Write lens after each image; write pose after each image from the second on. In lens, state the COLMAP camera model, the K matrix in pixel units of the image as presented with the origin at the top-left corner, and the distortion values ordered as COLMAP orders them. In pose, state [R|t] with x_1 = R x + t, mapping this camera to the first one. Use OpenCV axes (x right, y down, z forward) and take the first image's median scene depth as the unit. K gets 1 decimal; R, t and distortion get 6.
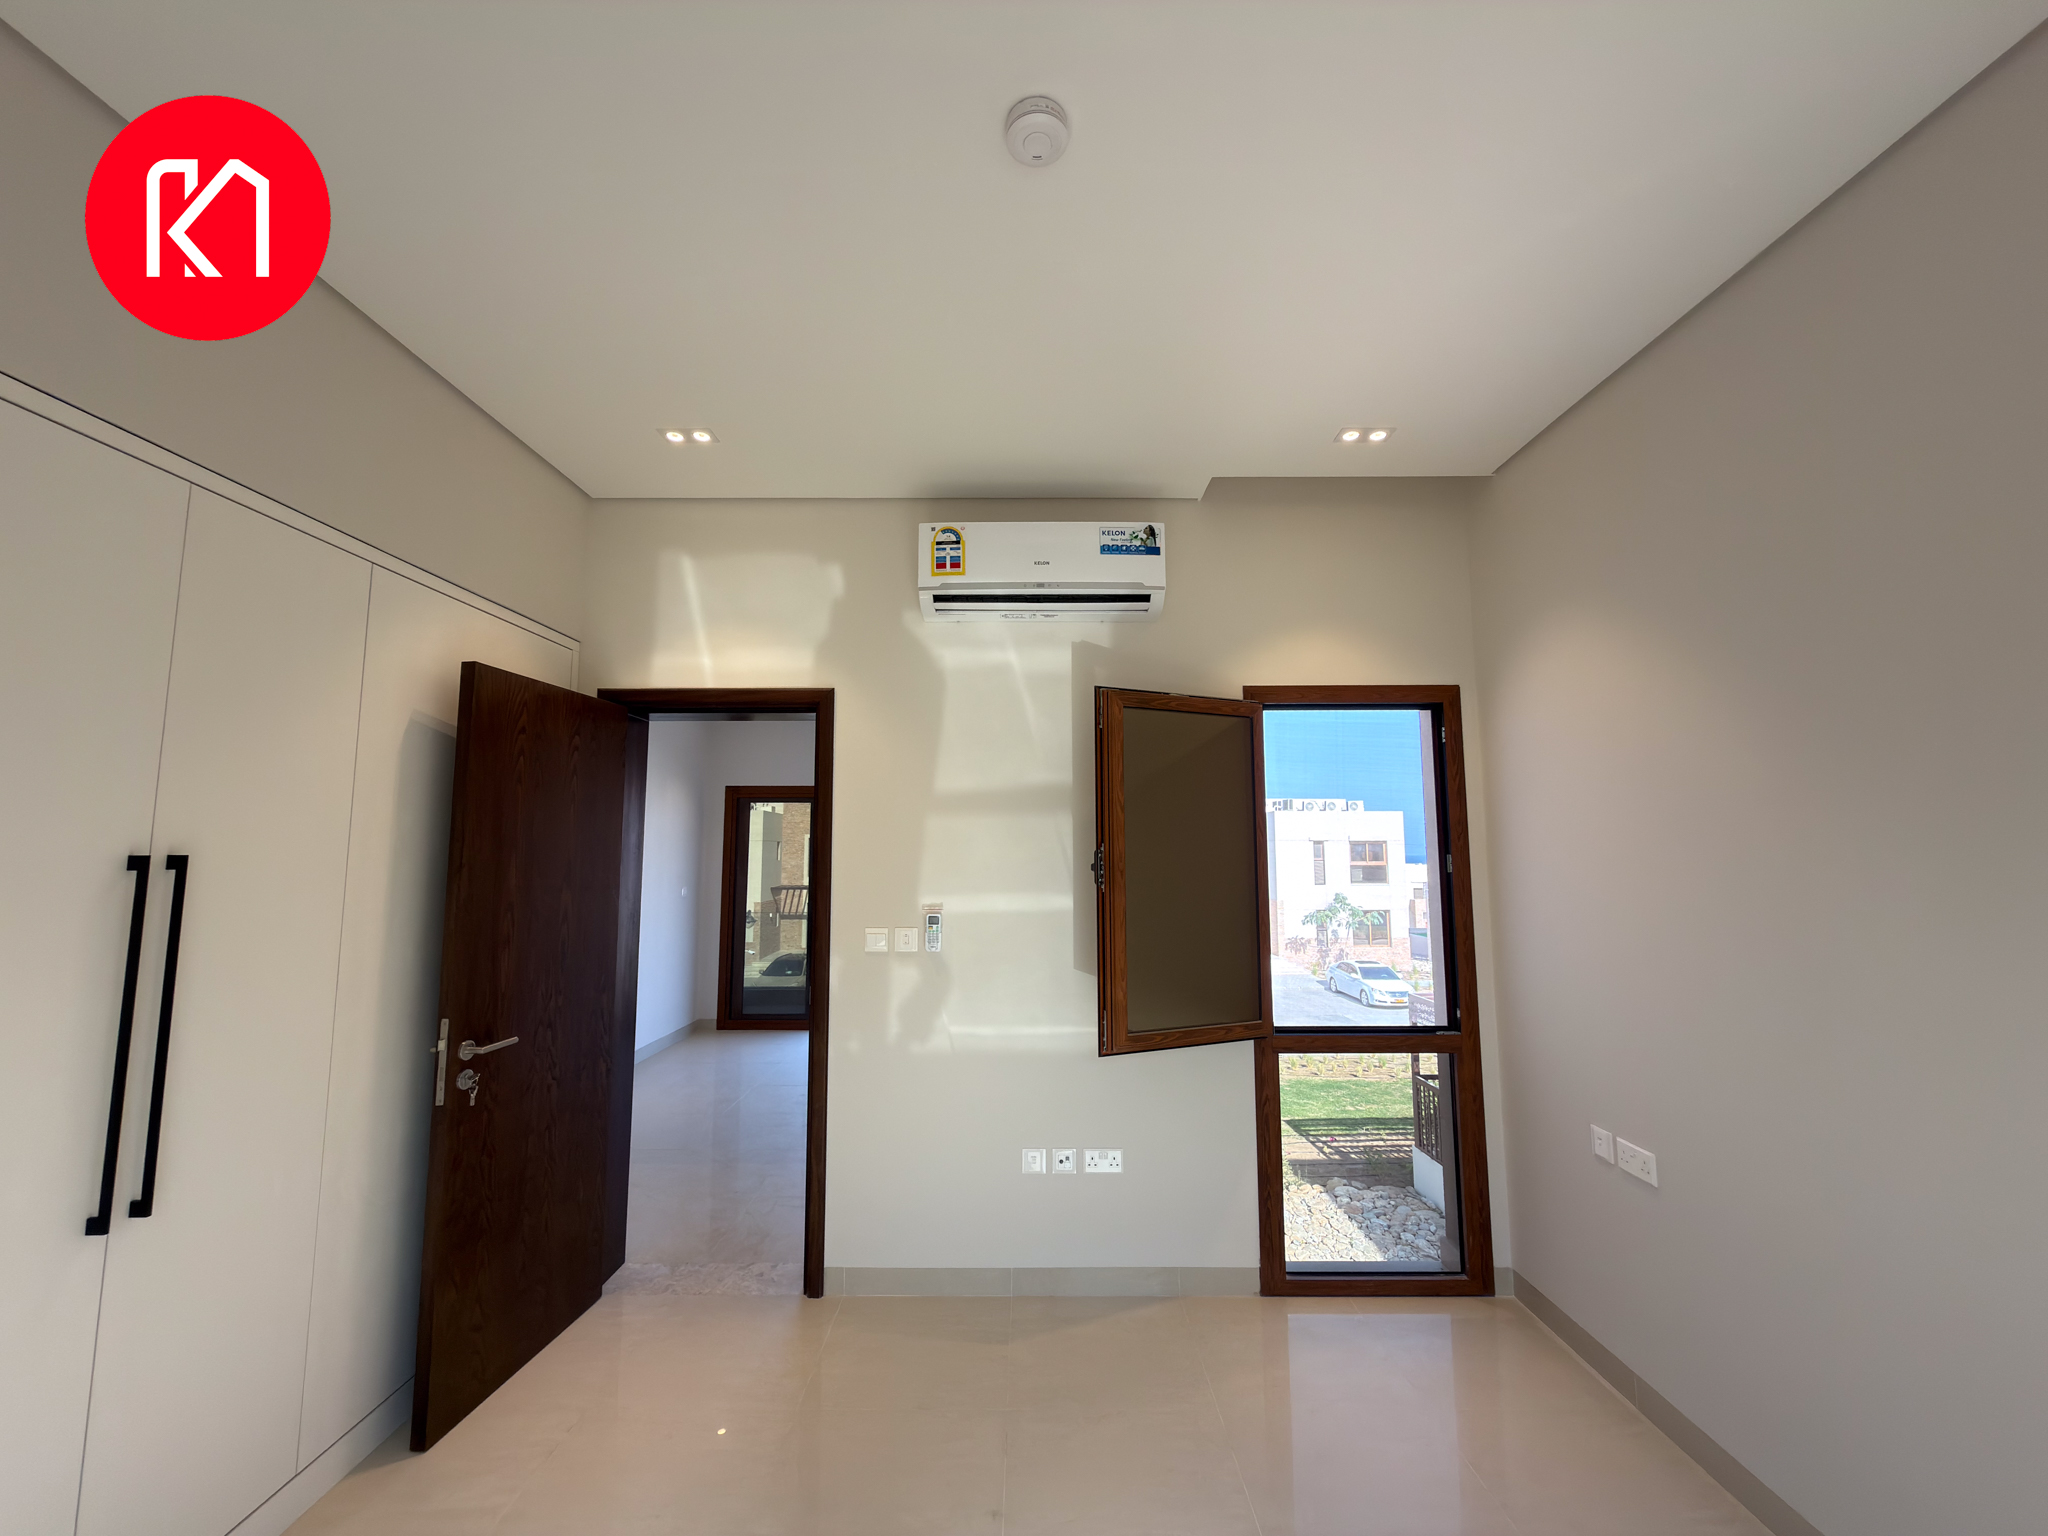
lens RADIAL K [[812.2, 0, 1028.8], [0, 812.2, 767.9], [0, 0, 1]] dist [0.000341, 0.000104]
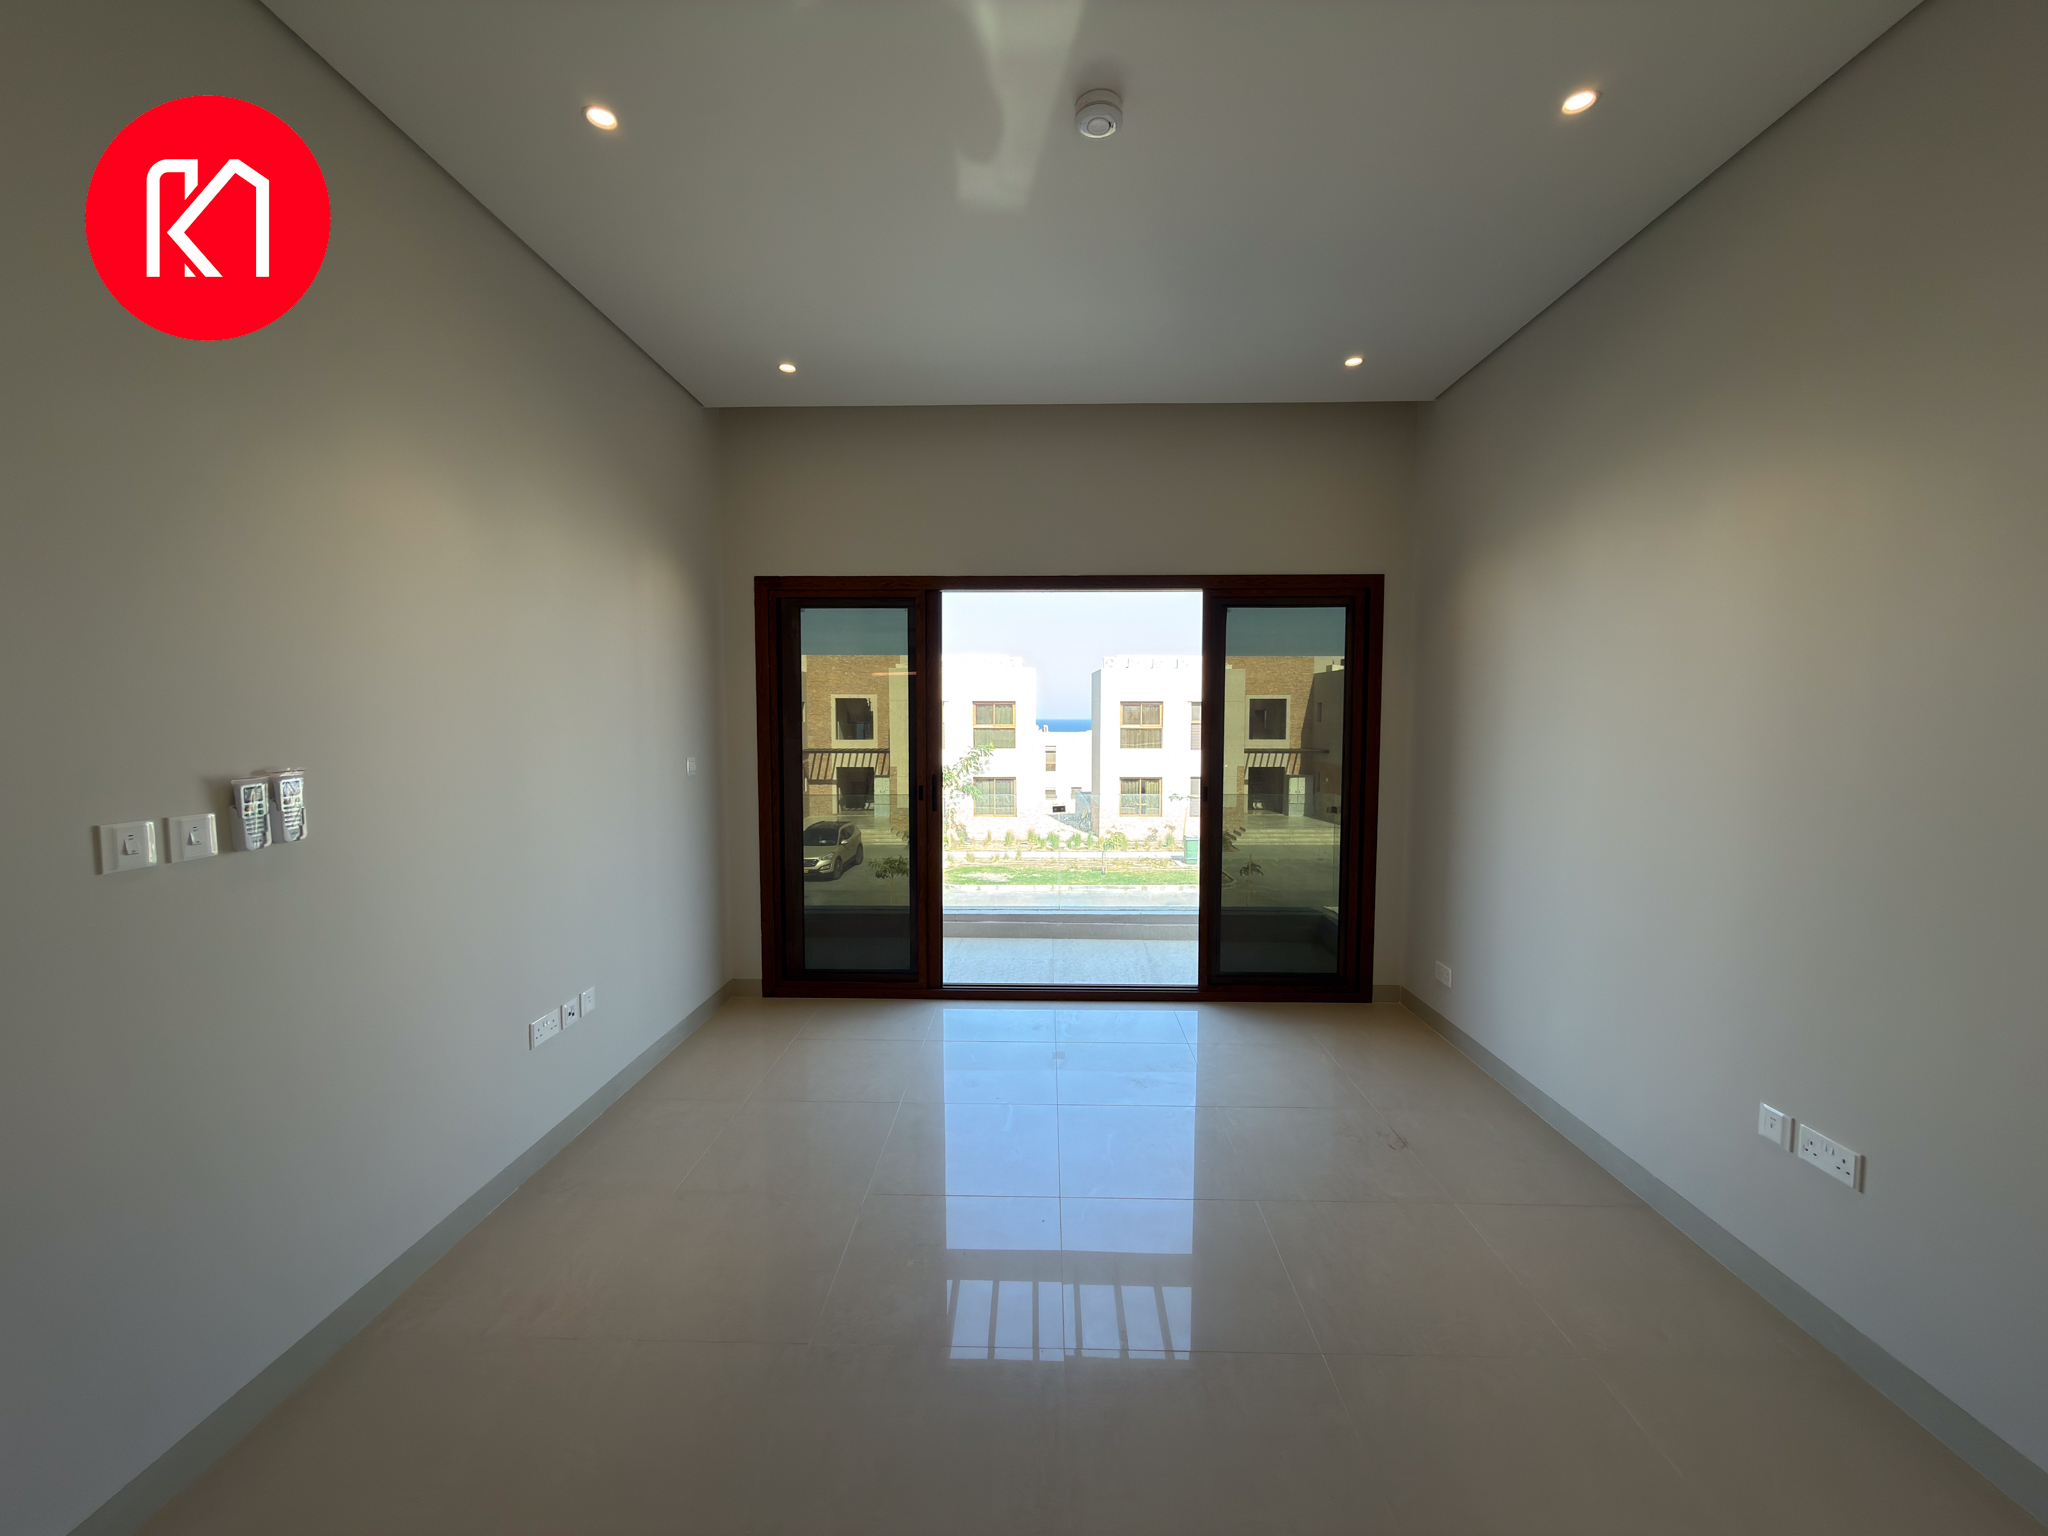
lens RADIAL K [[812.2, 0, 1028.8], [0, 812.2, 767.9], [0, 0, 1]] dist [0.000341, 0.000104]
pose [[0.999784, 0.003338, -0.020529, -0.033739], [0.000129, 0.986027, 0.166588, 0.011296], [0.020798, -0.166555, 0.985813, 0.084435]]
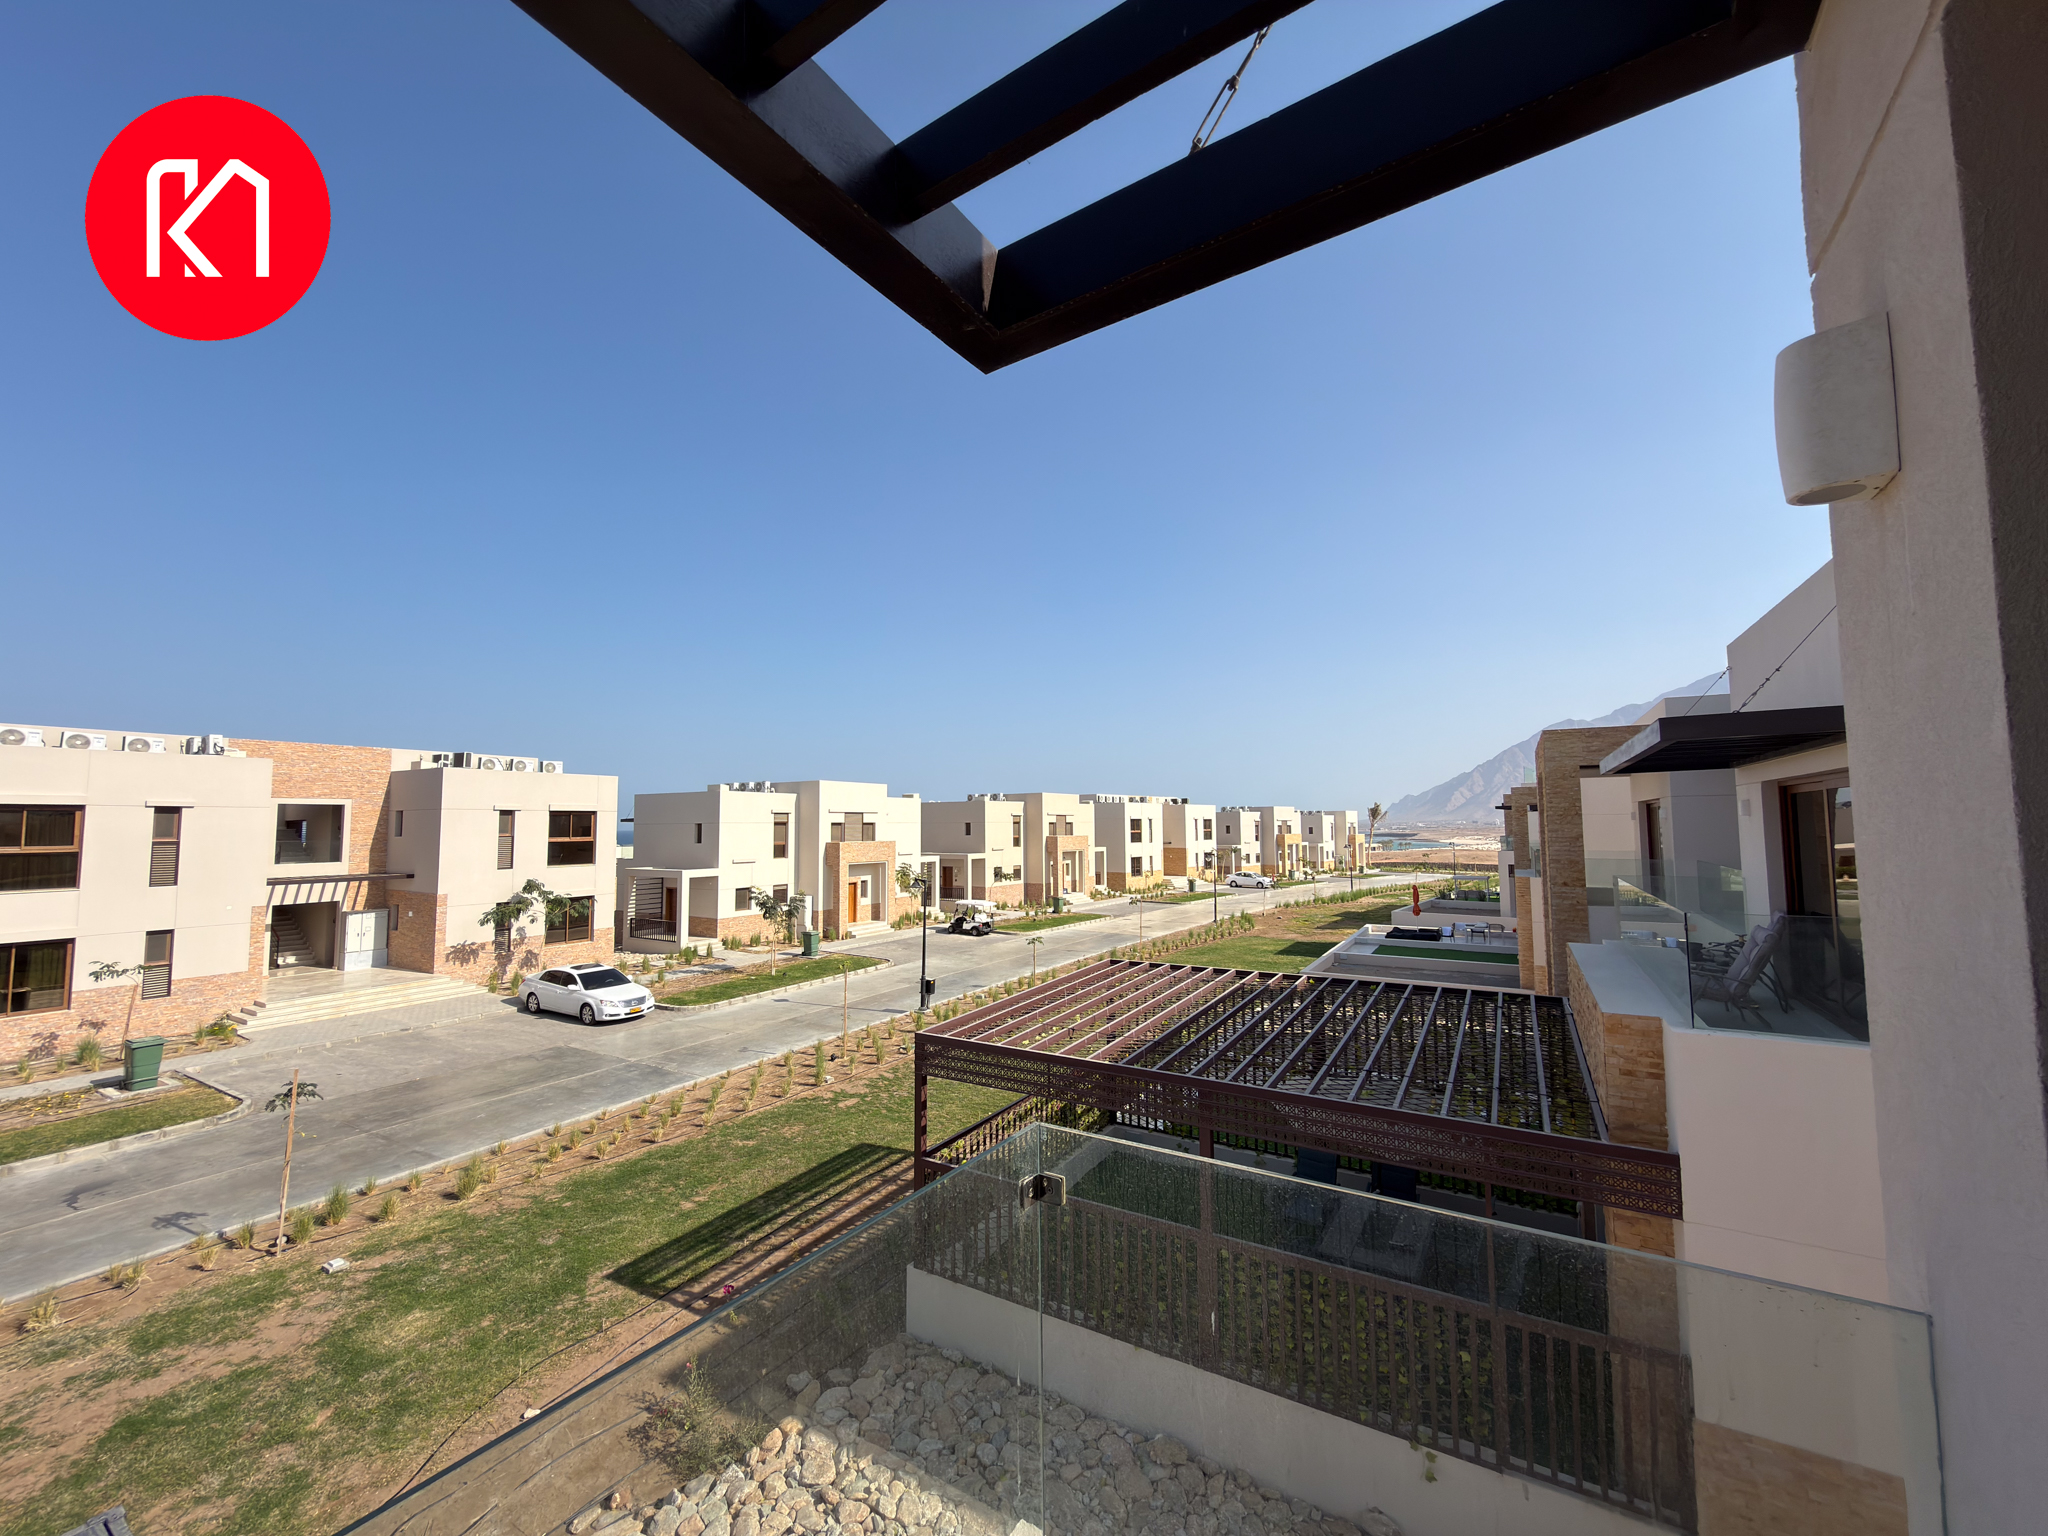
lens RADIAL K [[814.1, 0, 1026.5], [0, 814.1, 768.9], [0, 0, 1]] dist [0.001476, -0.000032]
pose [[0.542121, 0.054363, 0.838540, -0.014519], [-0.079865, 0.996721, -0.012985, 0.024588], [-0.836497, -0.059930, 0.544685, 0.205564]]
